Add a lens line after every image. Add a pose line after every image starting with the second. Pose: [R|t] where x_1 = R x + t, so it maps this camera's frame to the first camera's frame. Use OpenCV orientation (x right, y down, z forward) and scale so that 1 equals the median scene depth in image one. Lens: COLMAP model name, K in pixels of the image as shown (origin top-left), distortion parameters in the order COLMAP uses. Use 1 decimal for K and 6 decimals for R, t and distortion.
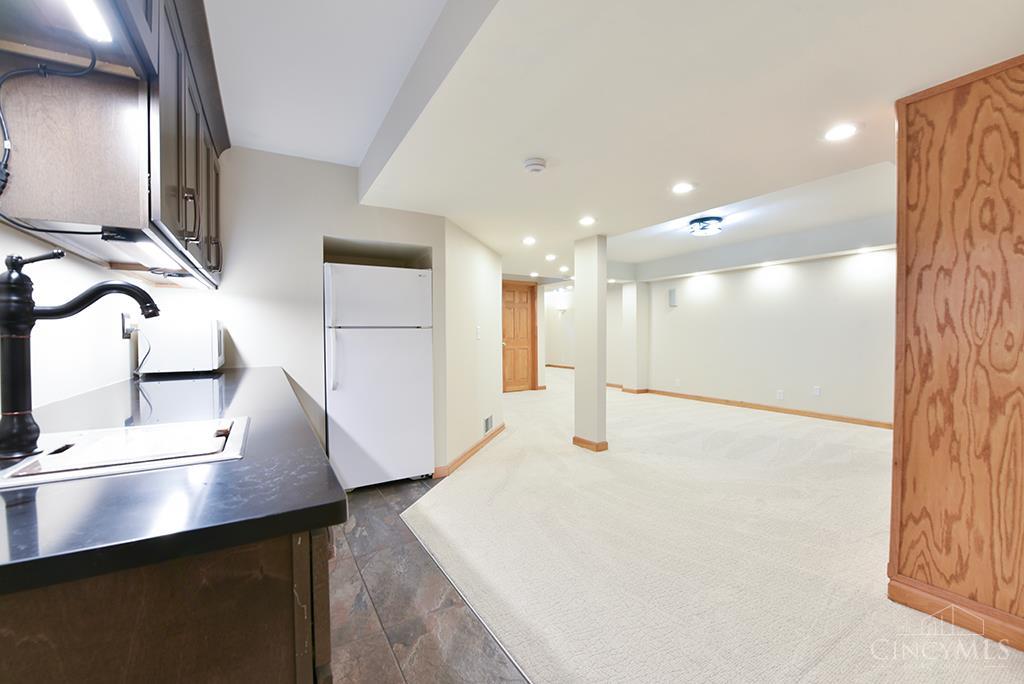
lens RADIAL K [[410.0, 0, 510.0], [0, 410.0, 344.1], [0, 0, 1]] dist [-0.013802, -0.001760]
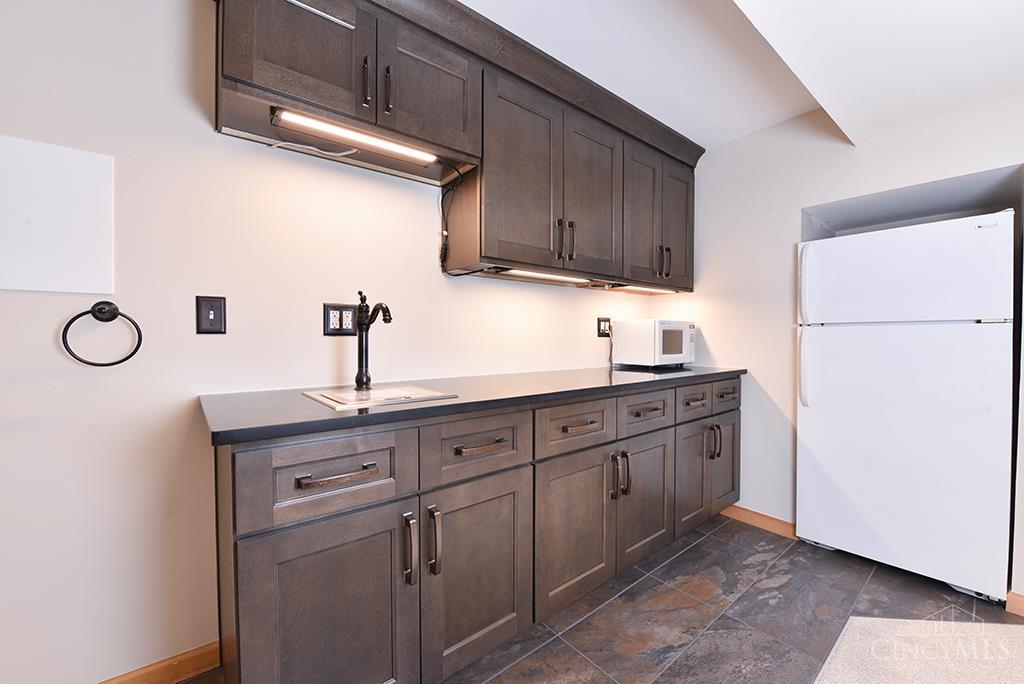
lens RADIAL K [[410.0, 0, 509.1], [0, 410.0, 343.5], [0, 0, 1]] dist [-0.013802, -0.001760]
pose [[0.149201, 0.018847, -0.988627, 0.187174], [-0.023971, 0.999593, 0.015439, -0.003286], [0.988516, 0.021394, 0.149592, 0.261289]]
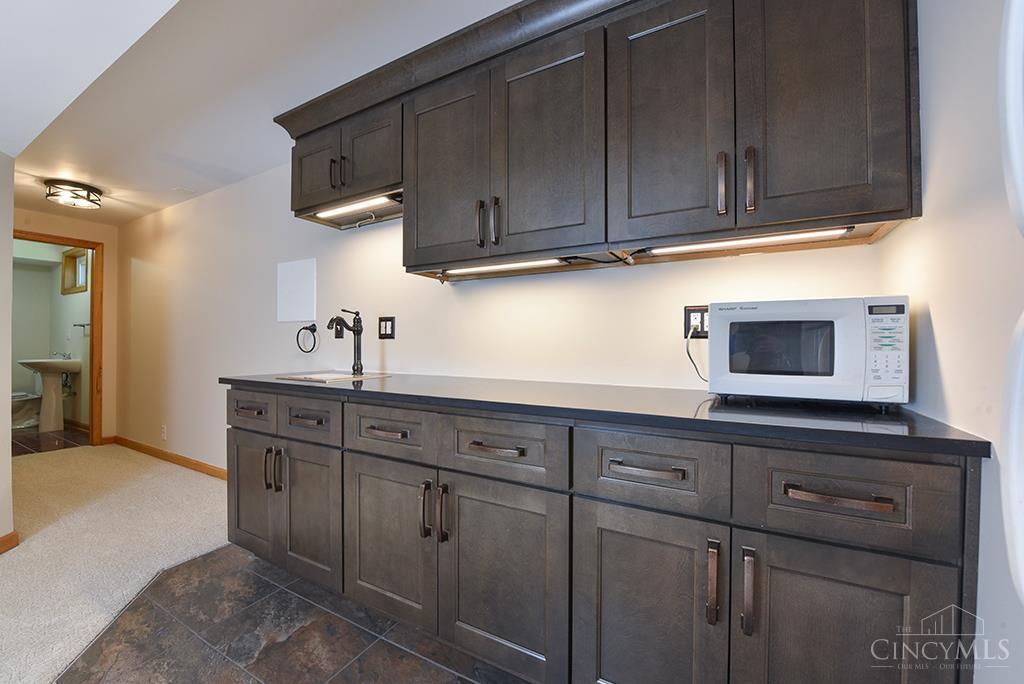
lens RADIAL K [[410.0, 0, 514.3], [0, 410.0, 341.0], [0, 0, 1]] dist [-0.013802, -0.001760]
pose [[-0.865590, 0.003804, -0.500739, -0.123690], [-0.007490, 0.999761, 0.020542, -0.011311], [0.500697, 0.021531, -0.865355, 0.801380]]
